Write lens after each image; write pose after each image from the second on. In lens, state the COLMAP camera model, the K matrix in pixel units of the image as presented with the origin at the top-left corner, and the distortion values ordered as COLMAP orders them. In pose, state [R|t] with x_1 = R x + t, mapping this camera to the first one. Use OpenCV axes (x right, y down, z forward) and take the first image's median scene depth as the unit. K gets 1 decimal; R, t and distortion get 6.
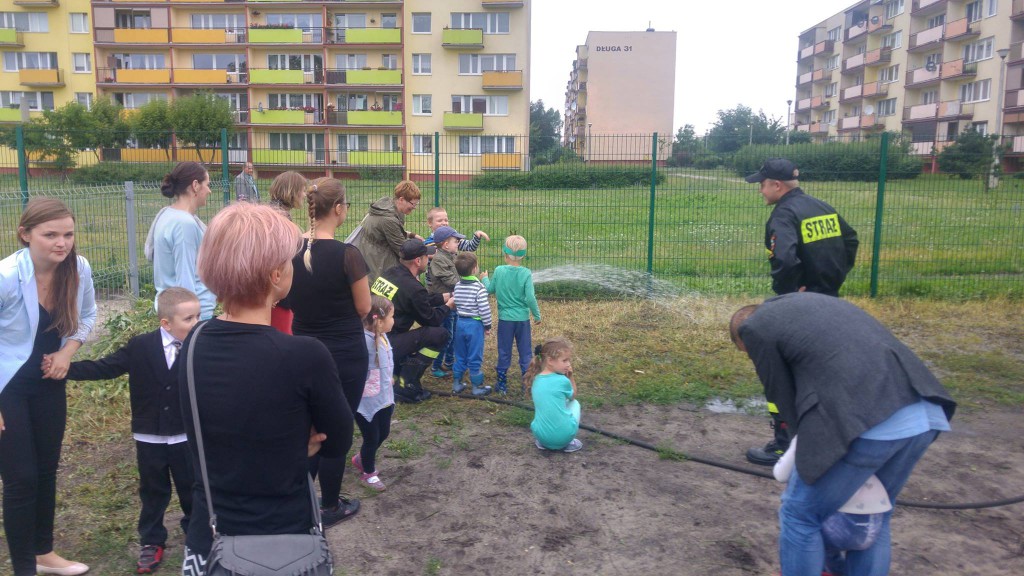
lens RADIAL K [[743.9, 0, 512.0], [0, 743.9, 288.0], [0, 0, 1]] dist [0.007672, 0.001188]
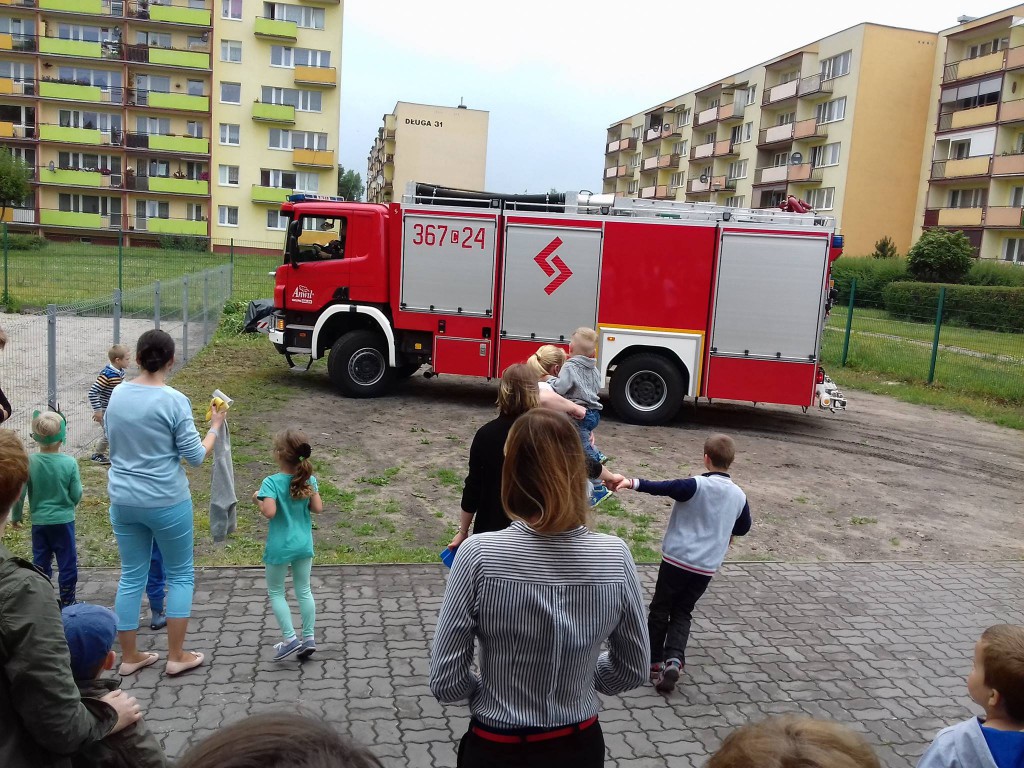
lens RADIAL K [[914.4, 0, 512.1], [0, 914.4, 417.1], [0, 0, 1]] dist [-0.033619, -0.003024]
pose [[0.971427, 0.018019, 0.236652, -0.034321], [-0.024660, 0.999380, 0.025135, 0.032749], [-0.236052, -0.030253, 0.971269, -0.258775]]
